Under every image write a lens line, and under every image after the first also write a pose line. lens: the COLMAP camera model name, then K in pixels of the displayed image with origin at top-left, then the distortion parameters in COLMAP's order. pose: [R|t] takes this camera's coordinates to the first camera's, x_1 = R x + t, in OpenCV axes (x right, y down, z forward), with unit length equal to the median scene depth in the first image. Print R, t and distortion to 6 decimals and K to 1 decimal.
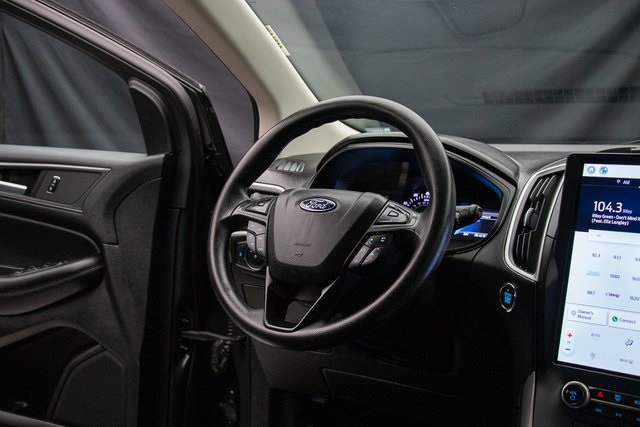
lens RADIAL K [[722.1, 0, 333.7], [0, 722.1, 221.2], [0, 0, 1]] dist [0.016246, 0.000000]
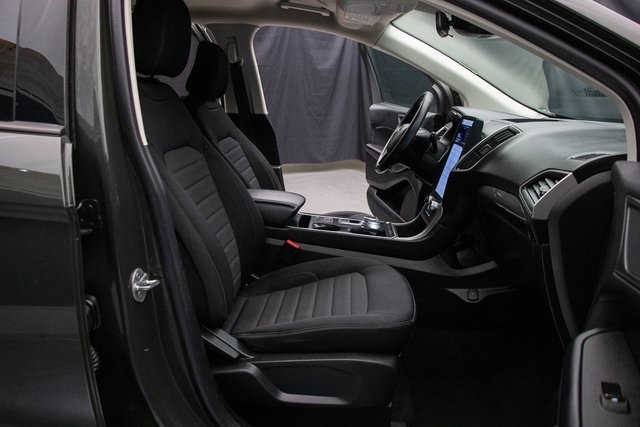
lens RADIAL K [[520.2, 0, 319.0], [0, 520.2, 215.8], [0, 0, 1]] dist [-0.172925, 0.124930]
pose [[0.498164, 0.205726, -0.842324, 1.671682], [-0.143143, 0.977629, 0.154115, 0.050097], [0.855186, 0.043798, 0.516468, -0.348199]]
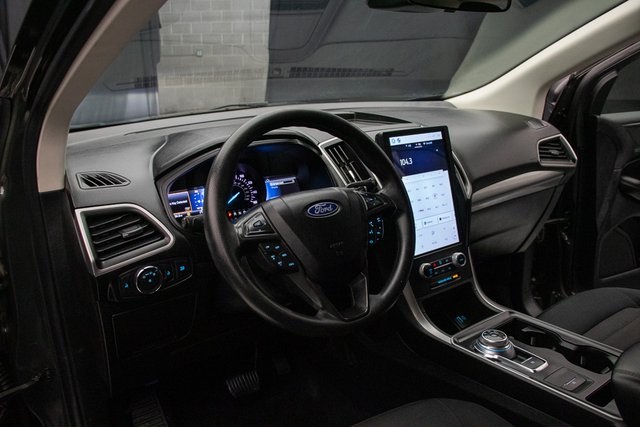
lens RADIAL K [[520.2, 0, 318.7], [0, 520.2, 213.4], [0, 0, 1]] dist [-0.172925, 0.124930]
pose [[0.371265, -0.289643, 0.882196, -0.771605], [0.131981, 0.956917, 0.258632, -0.235172], [-0.919099, 0.020412, 0.393498, 0.688817]]
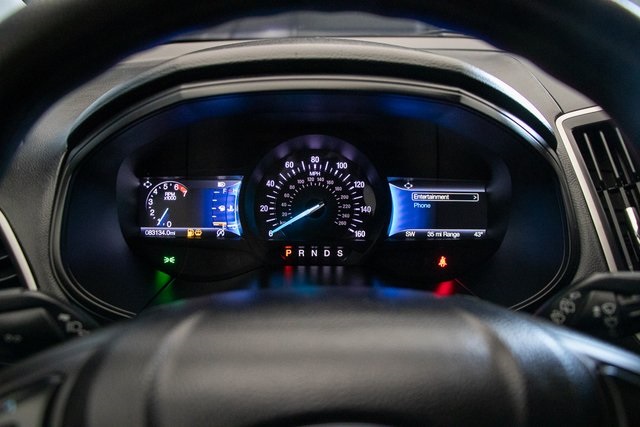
lens RADIAL K [[520.2, 0, 319.0], [0, 520.2, 210.0], [0, 0, 1]] dist [-0.172925, 0.124930]
pose [[0.815297, -0.218003, 0.536437, -0.090285], [0.076269, 0.958780, 0.273722, -0.134832], [-0.573998, -0.182251, 0.798318, 0.914397]]
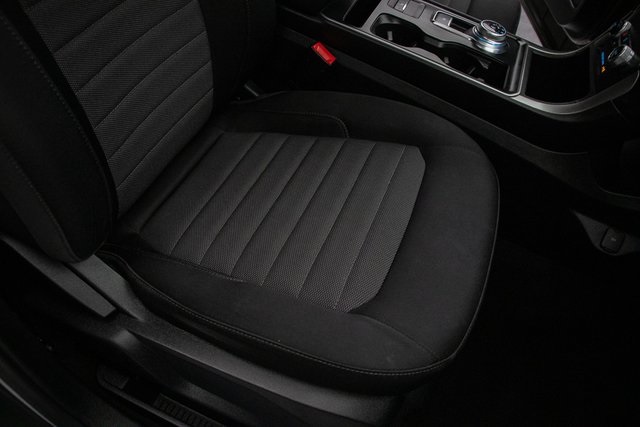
lens RADIAL K [[520.2, 0, 321.7], [0, 520.2, 215.8], [0, 0, 1]] dist [-0.172925, 0.124930]
pose [[0.203535, 0.756603, -0.621390, 0.979523], [-0.277304, 0.653235, 0.704547, -0.025344], [0.938976, 0.028914, 0.342765, 0.162553]]
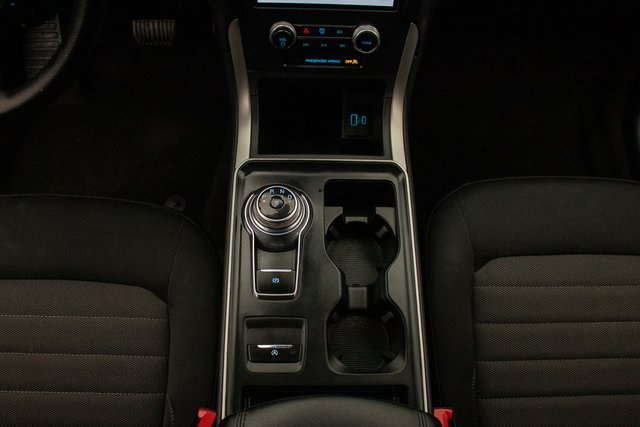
lens RADIAL K [[564.5, 0, 316.6], [0, 564.5, 212.3], [0, 0, 1]] dist [-0.131379, -0.010008]
pose [[0.833672, -0.493361, 0.248164, 0.059806], [0.041254, 0.503740, 0.862870, -0.272109], [-0.550717, -0.709112, 0.440307, 0.433032]]
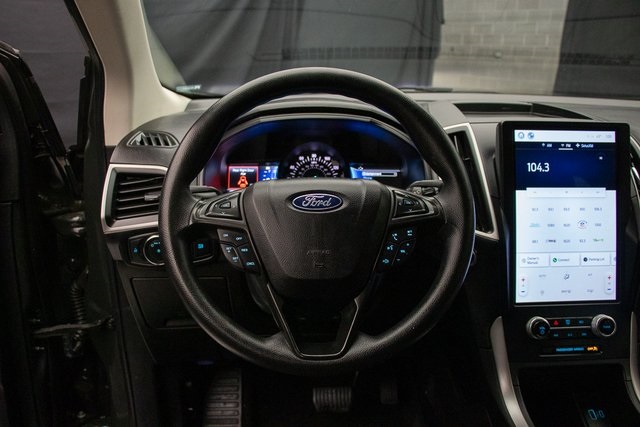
lens RADIAL K [[520.2, 0, 314.4], [0, 520.2, 218.5], [0, 0, 1]] dist [-0.172925, 0.124930]
pose [[0.824627, -0.180754, 0.536021, -0.363882], [0.084319, 0.976265, 0.199493, -0.128071], [-0.559357, -0.119311, 0.820295, 0.501857]]
